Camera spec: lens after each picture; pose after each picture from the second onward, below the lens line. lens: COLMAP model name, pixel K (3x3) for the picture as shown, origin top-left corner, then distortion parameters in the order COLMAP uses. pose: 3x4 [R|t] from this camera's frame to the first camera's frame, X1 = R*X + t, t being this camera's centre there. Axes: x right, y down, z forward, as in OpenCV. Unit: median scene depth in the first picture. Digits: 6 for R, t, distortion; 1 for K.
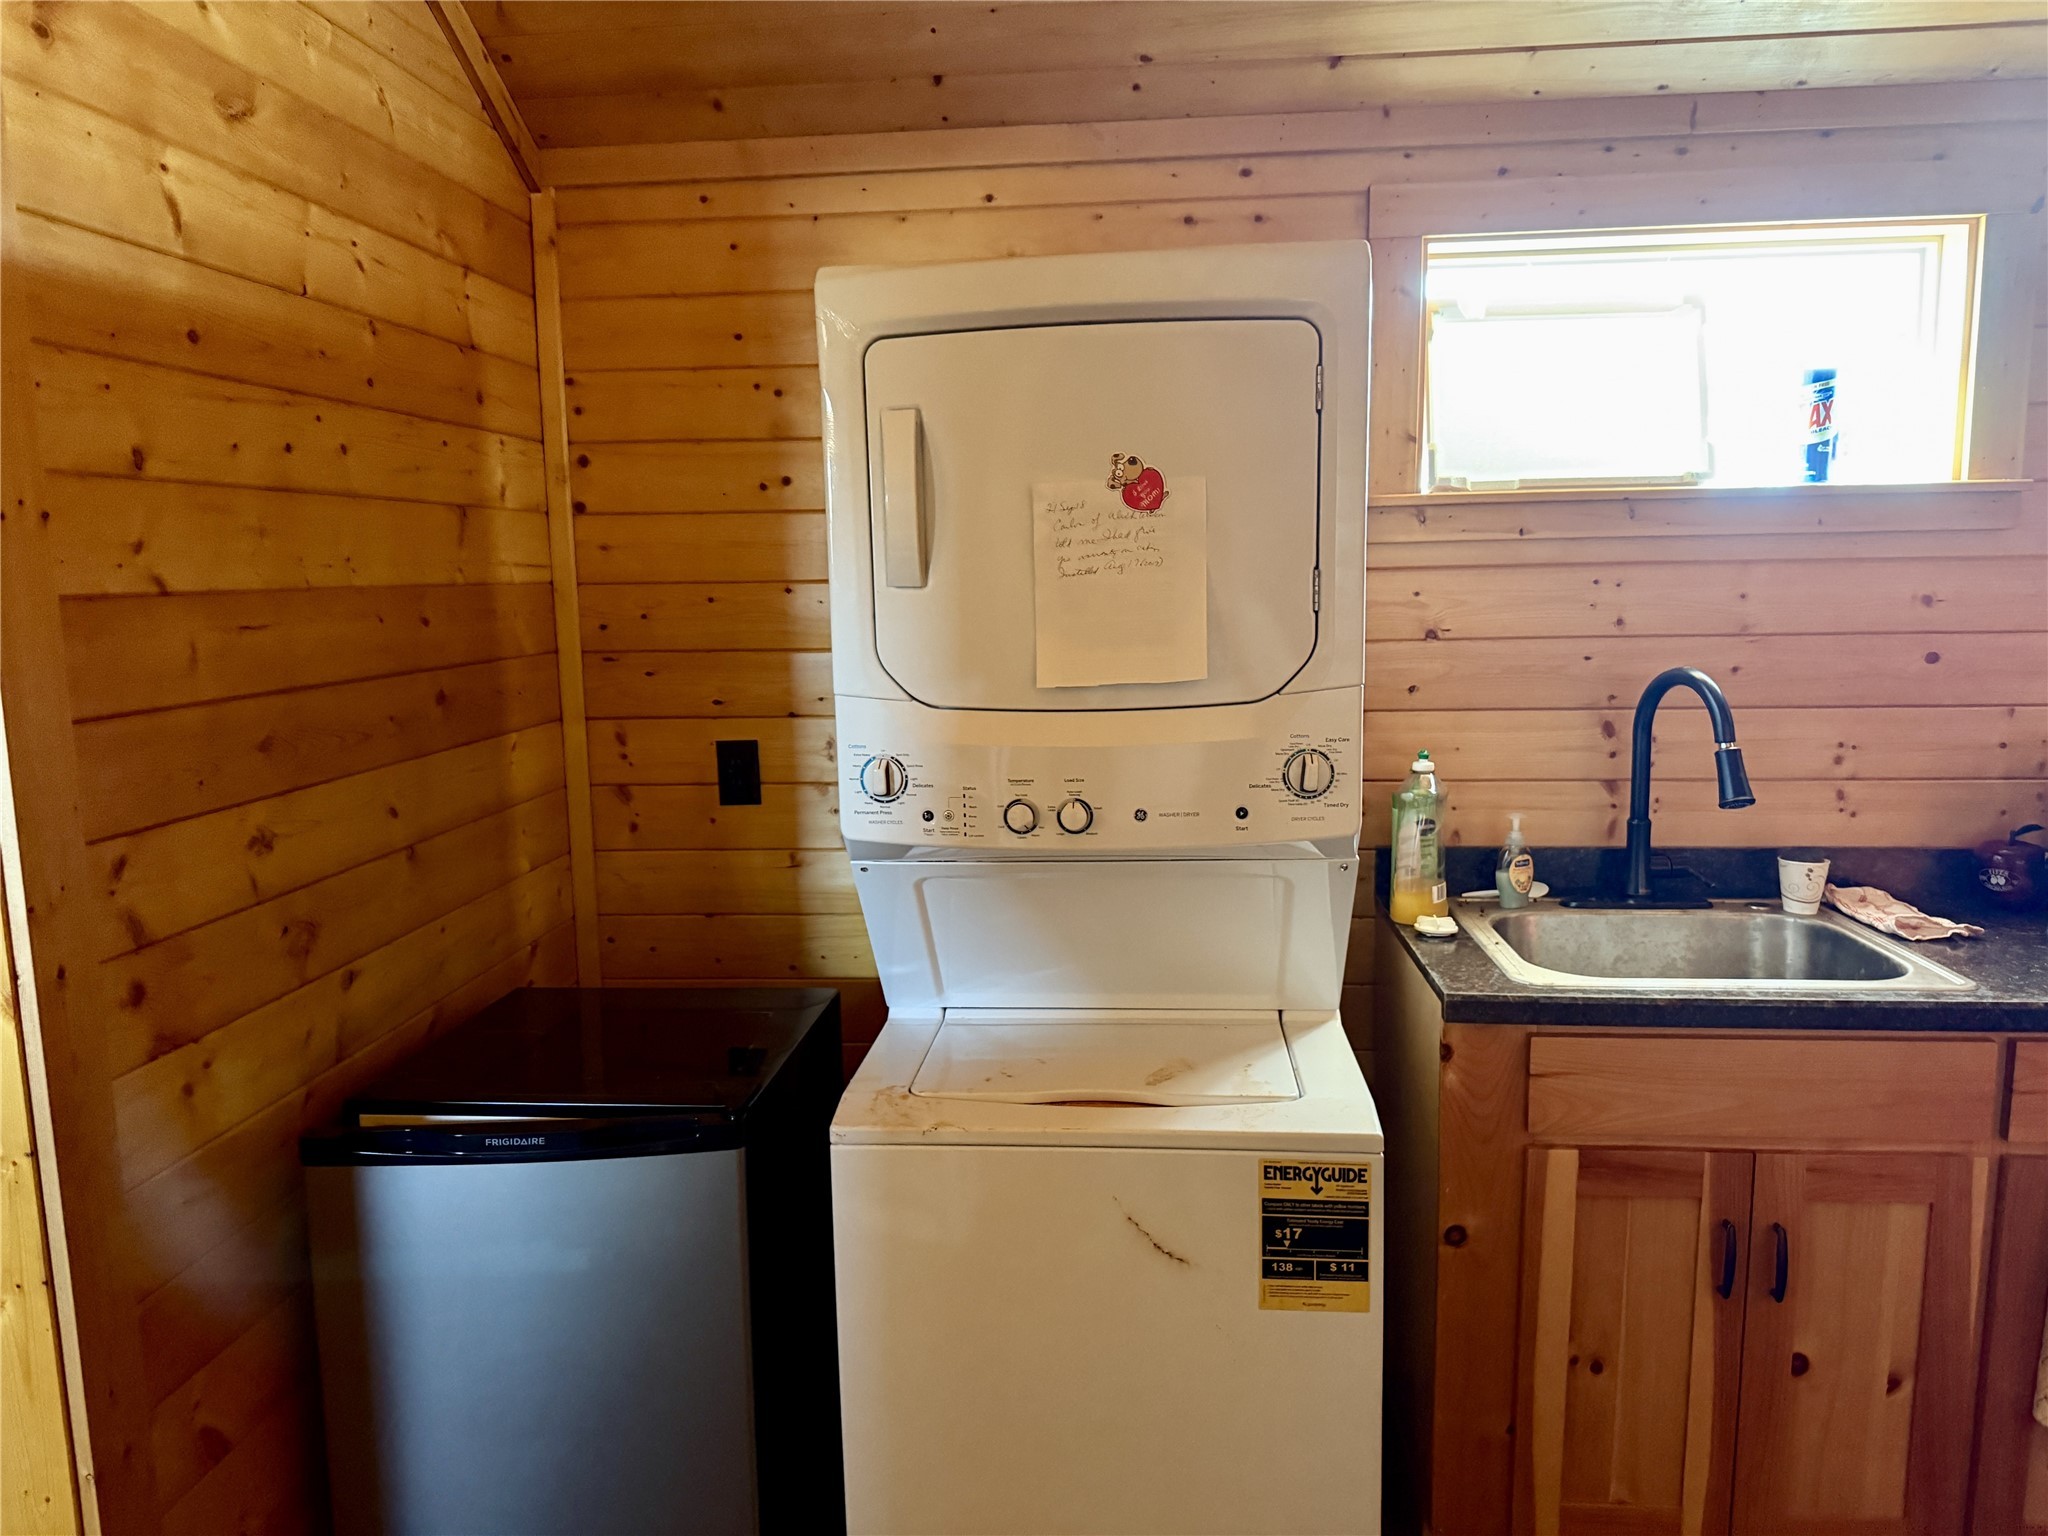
lens RADIAL K [[1446.6, 0, 1024.0], [0, 1446.6, 768.0], [0, 0, 1]] dist [0.000224, -0.002938]
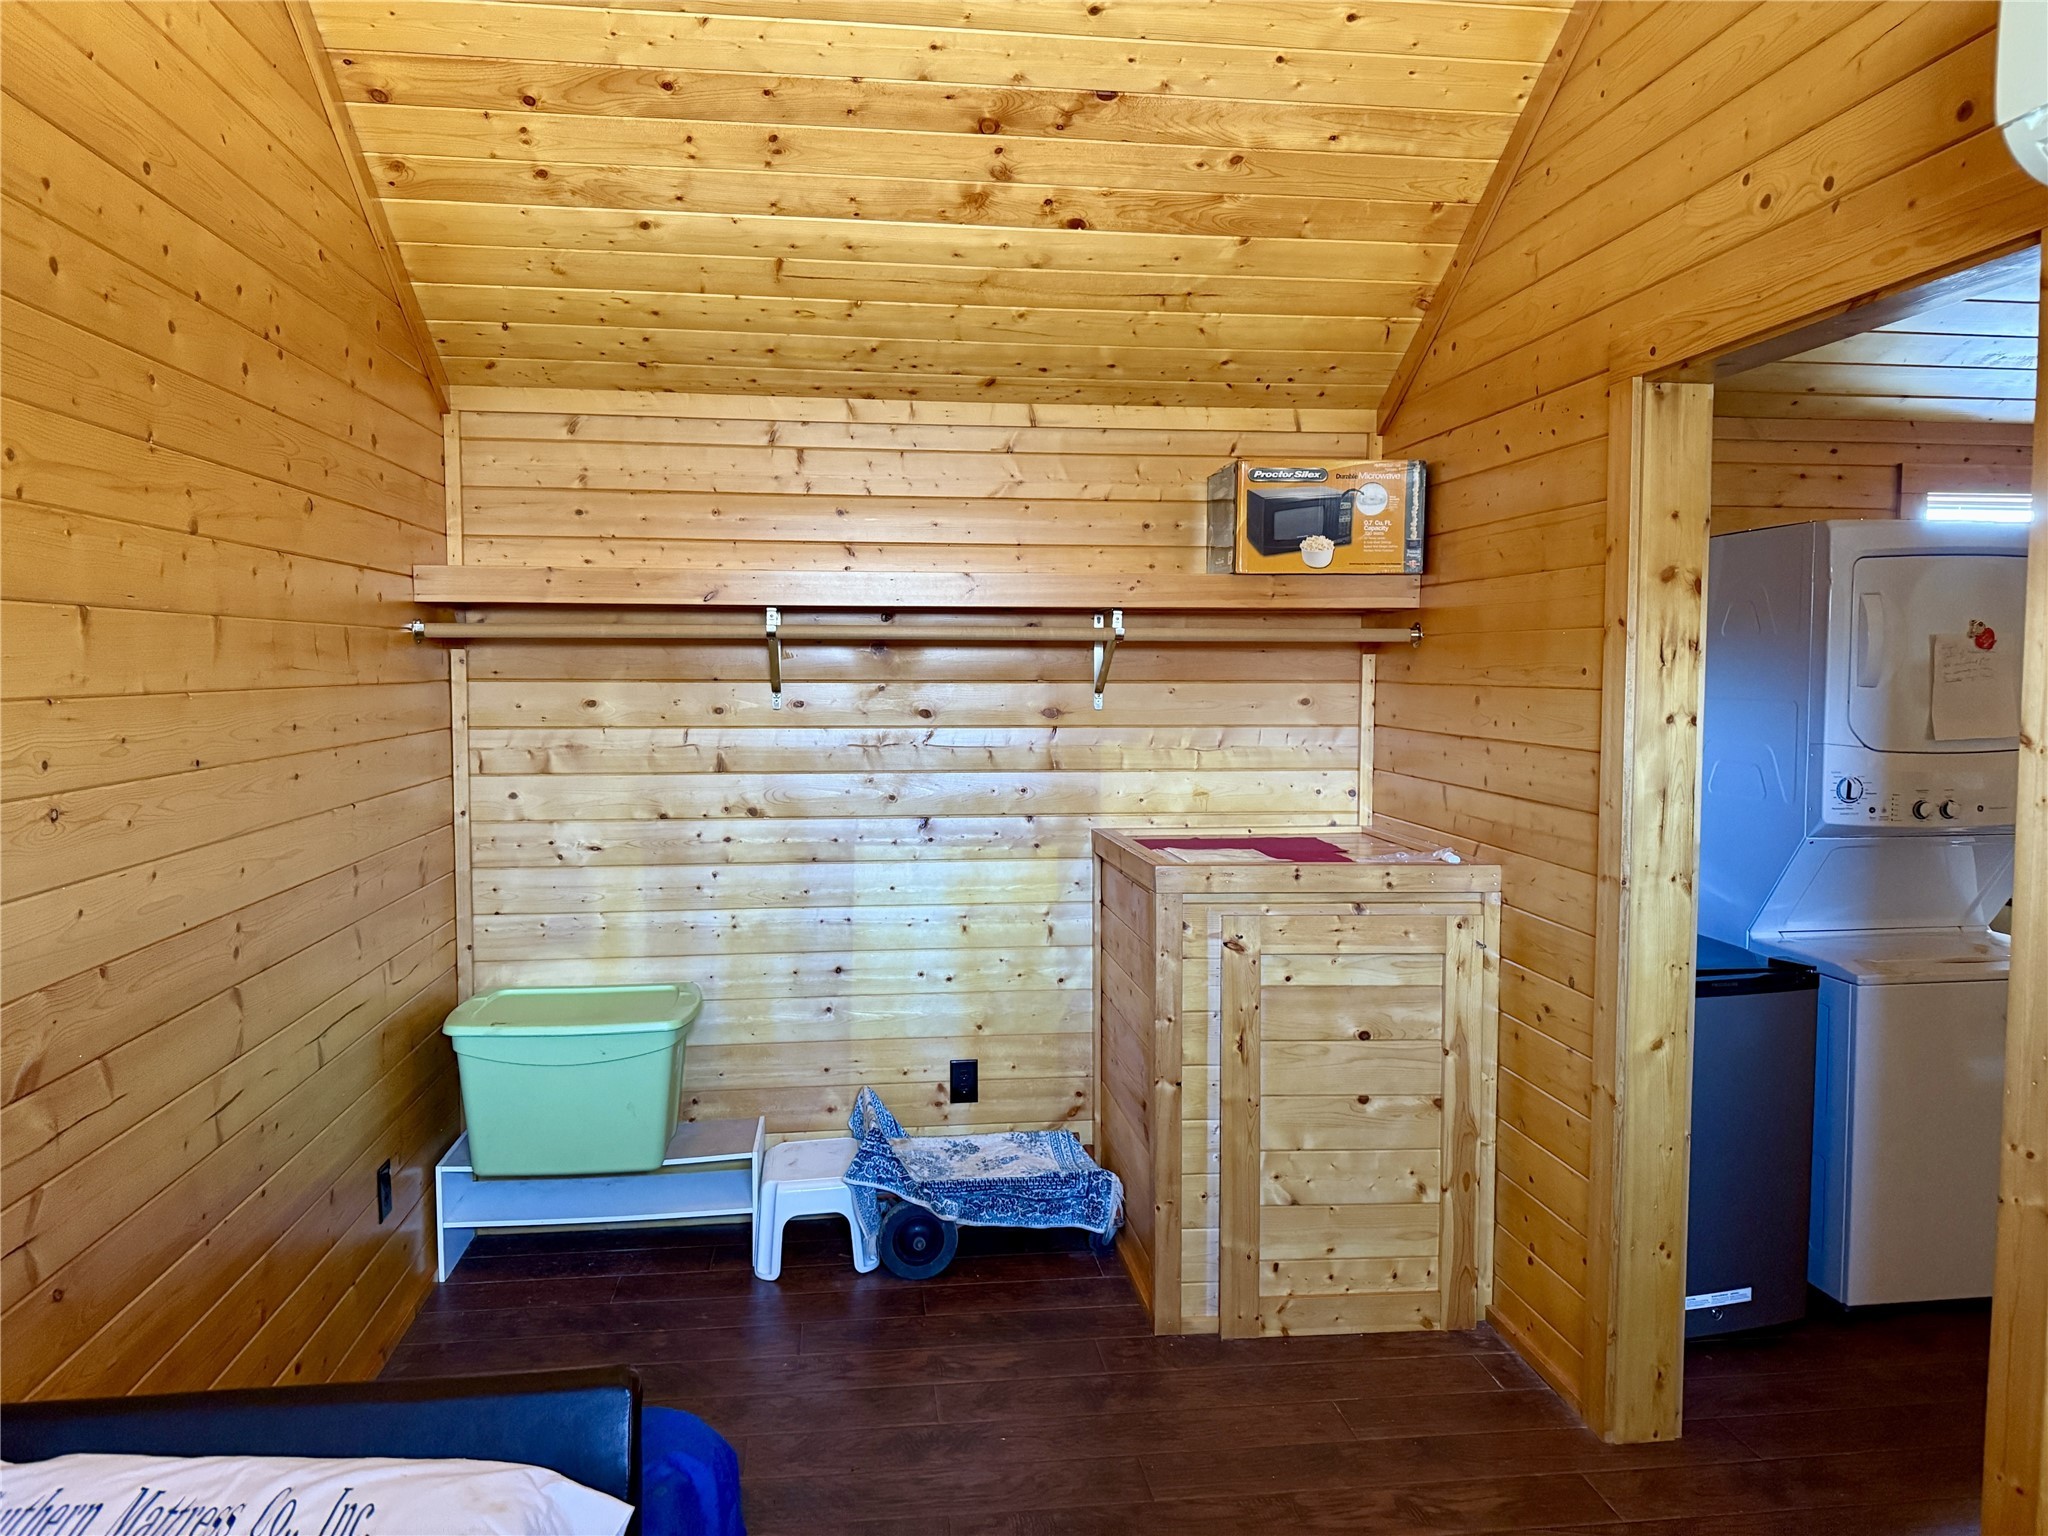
lens RADIAL K [[1446.6, 0, 1024.0], [0, 1446.6, 768.0], [0, 0, 1]] dist [0.000224, -0.002938]
pose [[0.973377, -0.000595, 0.229210, -1.542116], [0.018009, 0.997104, -0.073887, 0.096410], [-0.228502, 0.076048, 0.970569, -0.550461]]
